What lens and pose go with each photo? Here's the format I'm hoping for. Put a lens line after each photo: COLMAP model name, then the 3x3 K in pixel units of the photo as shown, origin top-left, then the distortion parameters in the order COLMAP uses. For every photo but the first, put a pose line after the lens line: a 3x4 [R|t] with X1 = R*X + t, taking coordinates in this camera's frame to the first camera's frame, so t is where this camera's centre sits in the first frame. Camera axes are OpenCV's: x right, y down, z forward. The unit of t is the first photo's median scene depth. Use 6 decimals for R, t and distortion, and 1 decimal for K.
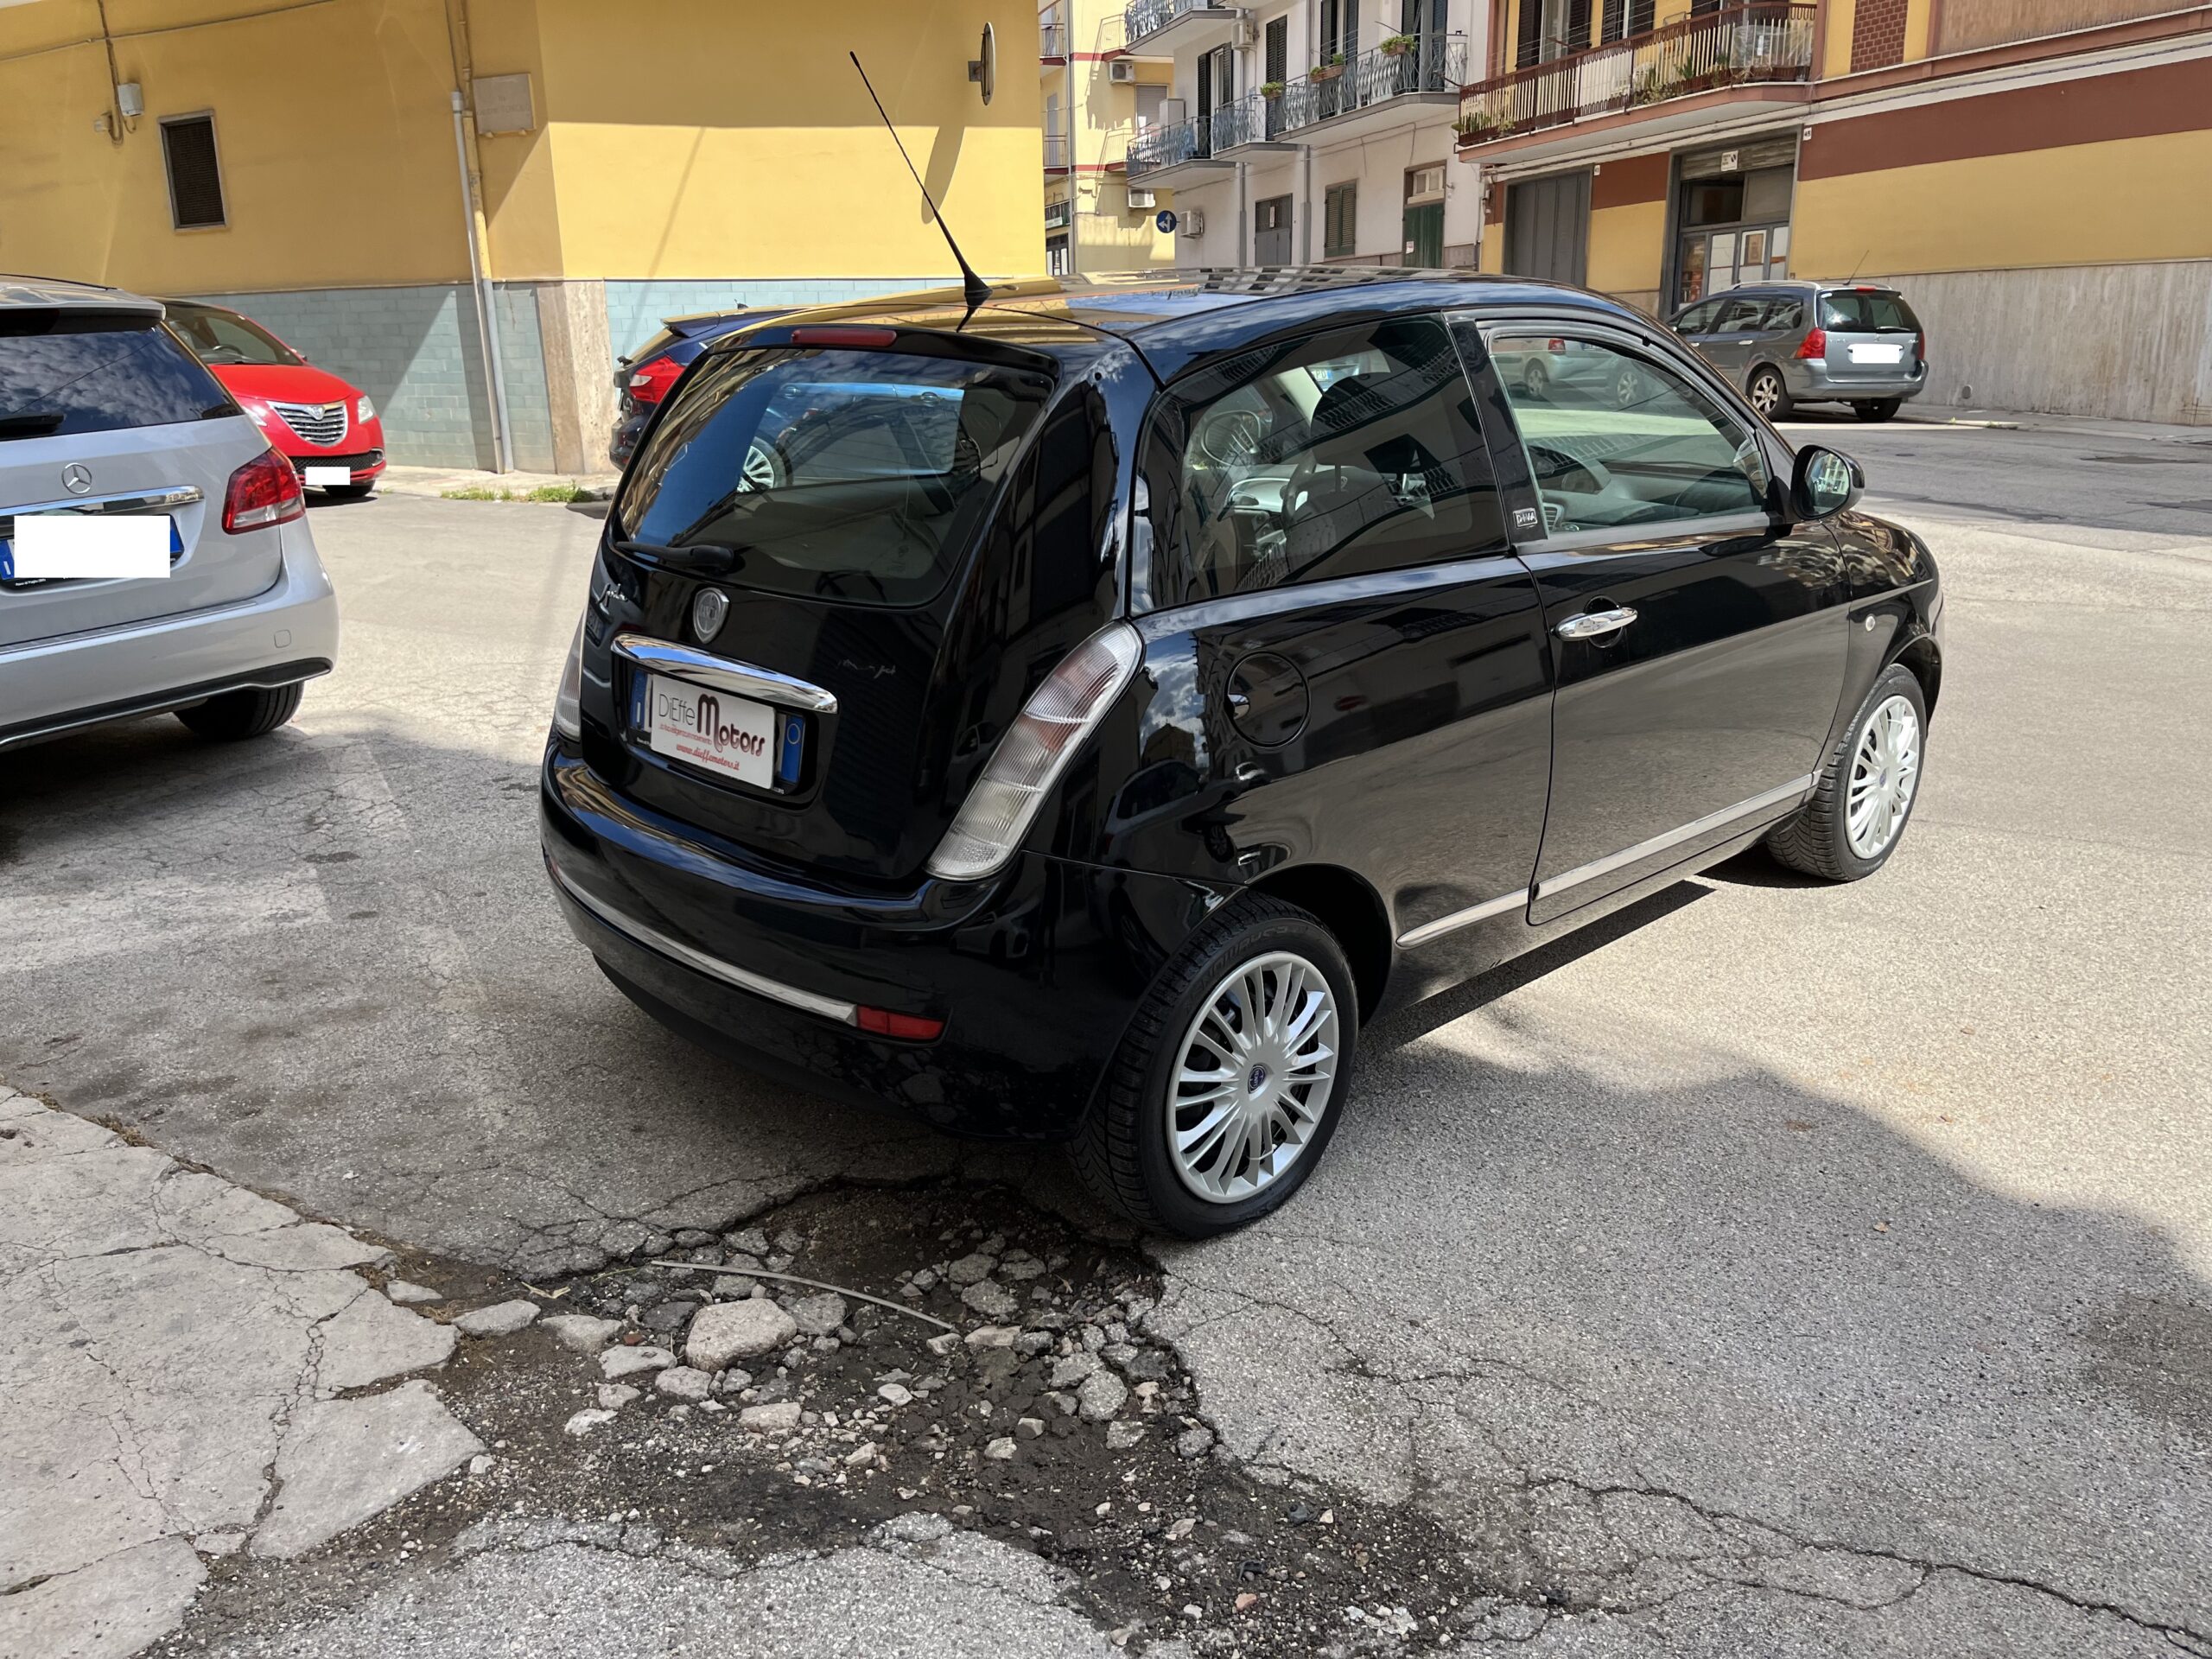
lens RADIAL K [[1680.3, 0, 1121.5], [0, 1680.3, 840.9], [0, 0, 1]] dist [0.068907, -0.098341]
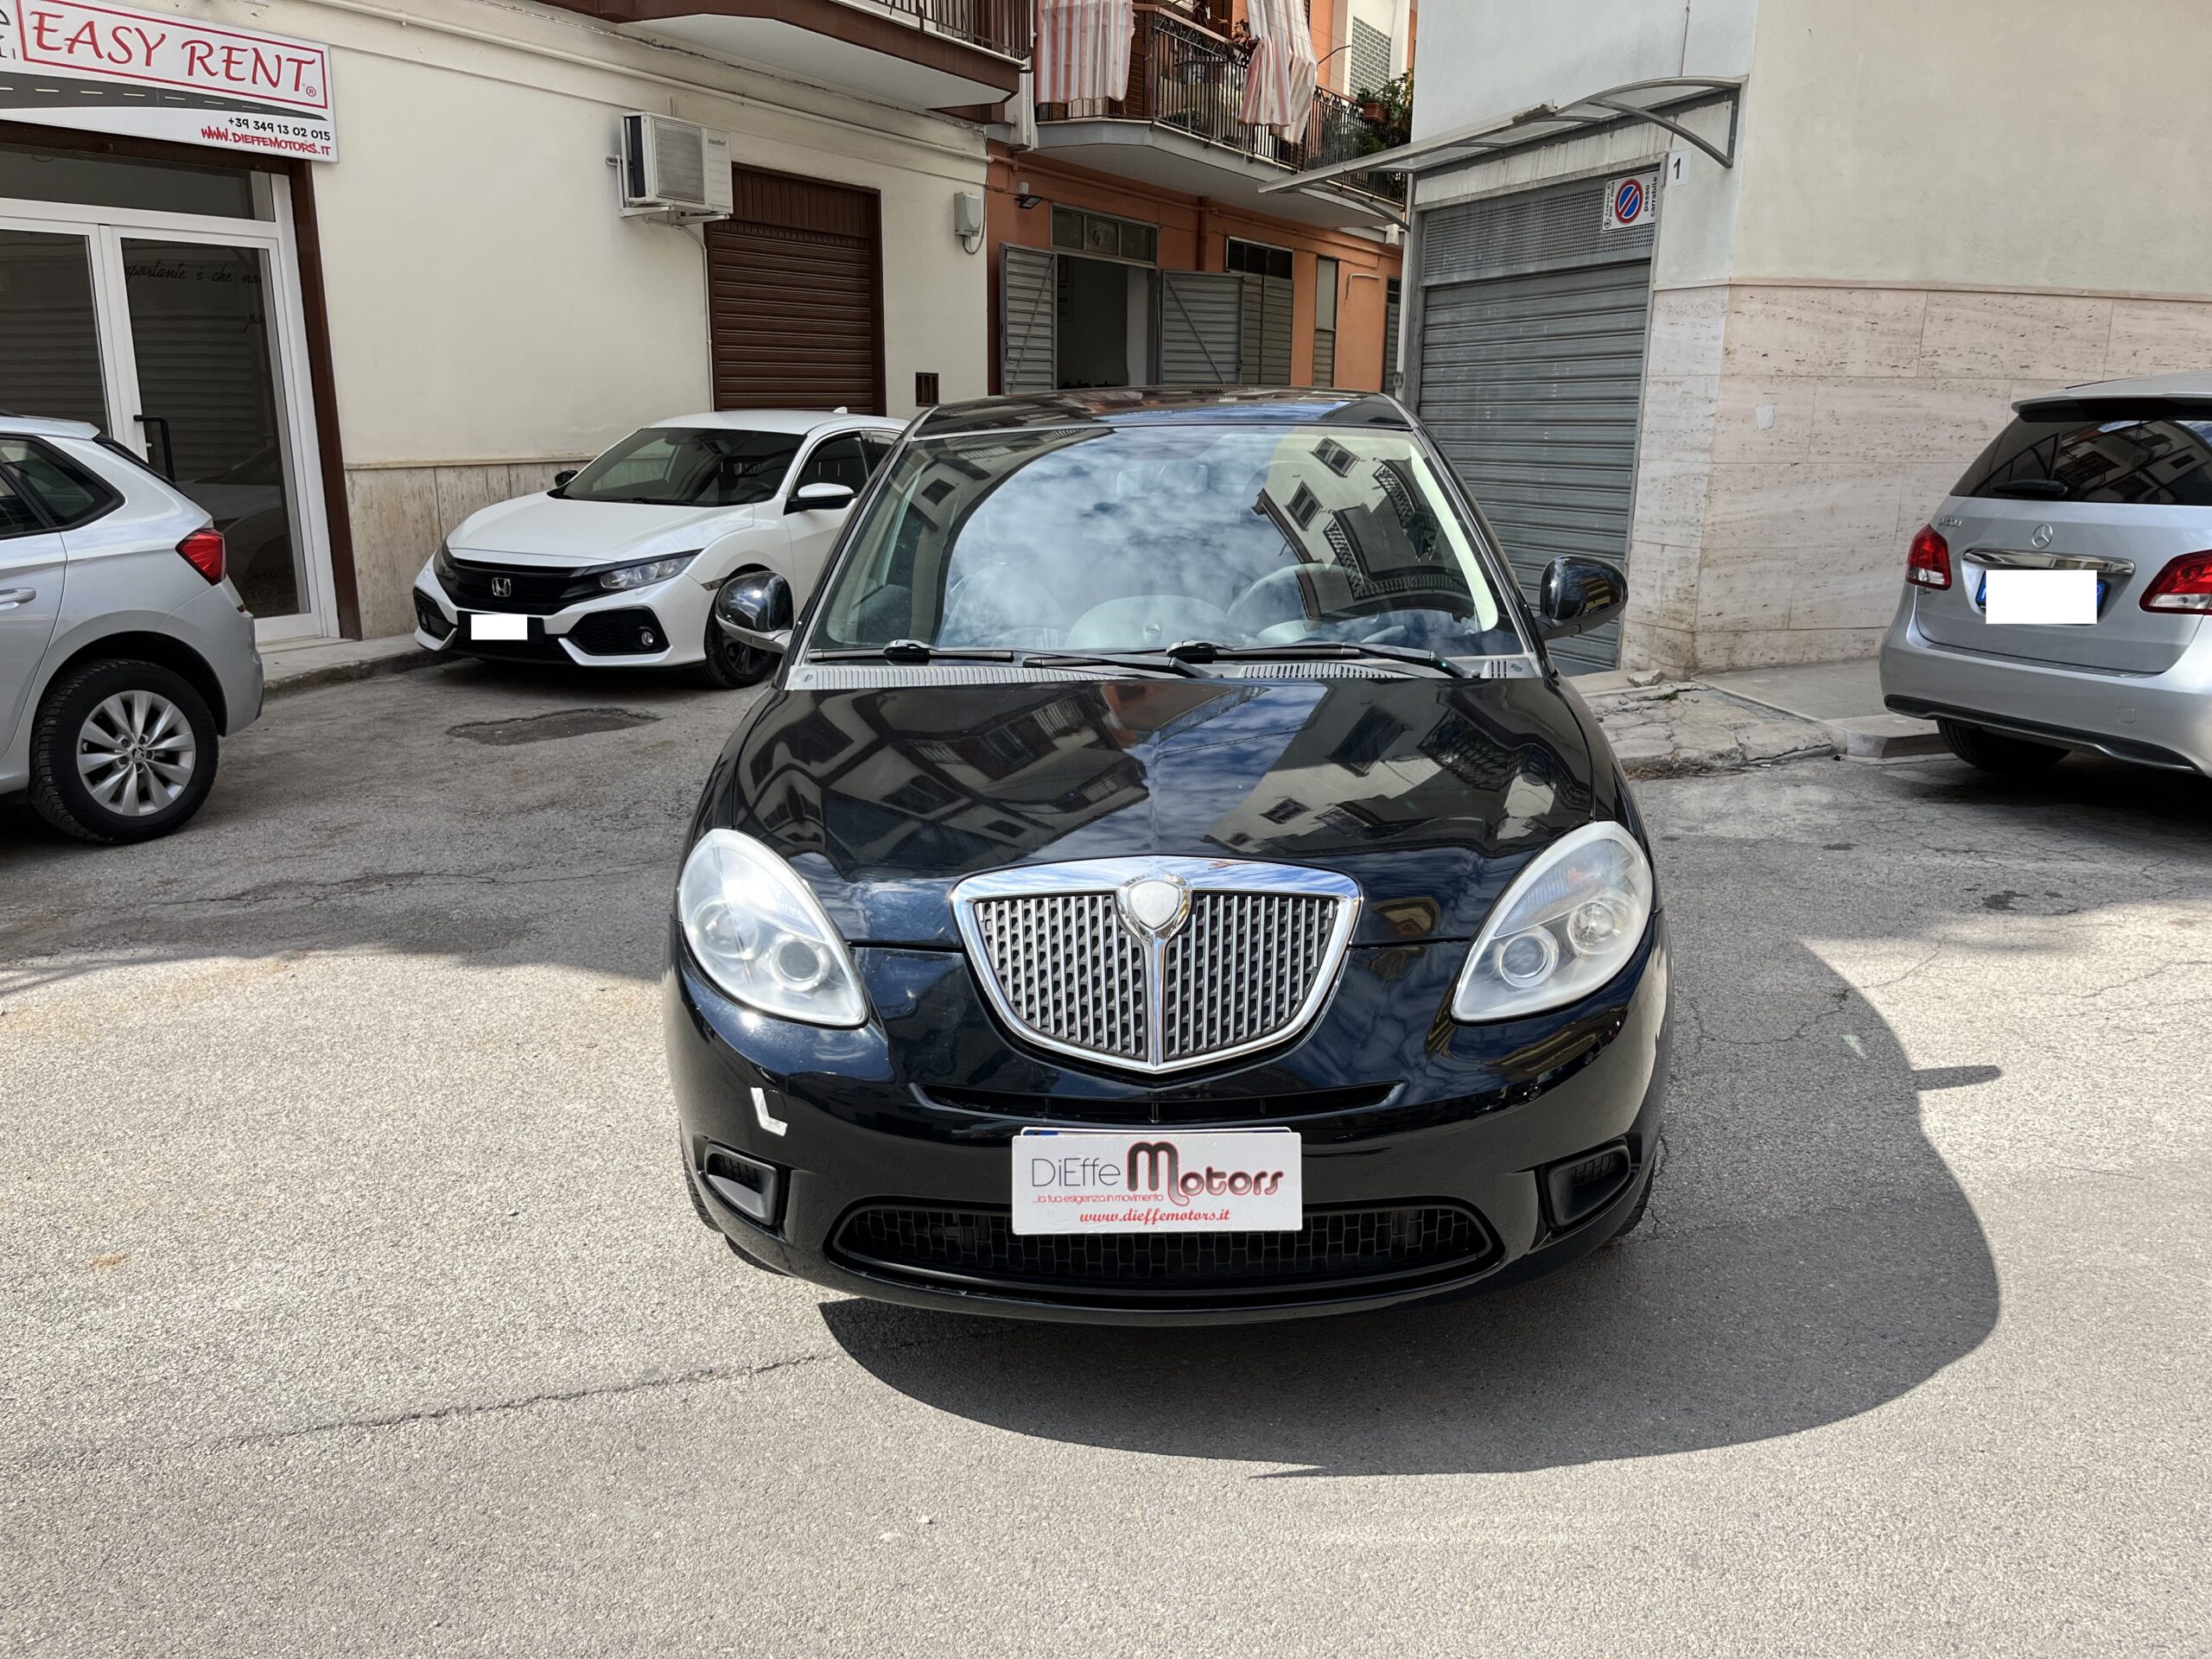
lens RADIAL K [[1680.3, 0, 1103.4], [0, 1680.3, 824.2], [0, 0, 1]] dist [0.068907, -0.098341]
pose [[-0.726936, 0.177752, -0.663301, 0.241741], [-0.191072, 0.875418, 0.443999, -0.147872], [0.659587, 0.449497, -0.602409, 0.456707]]
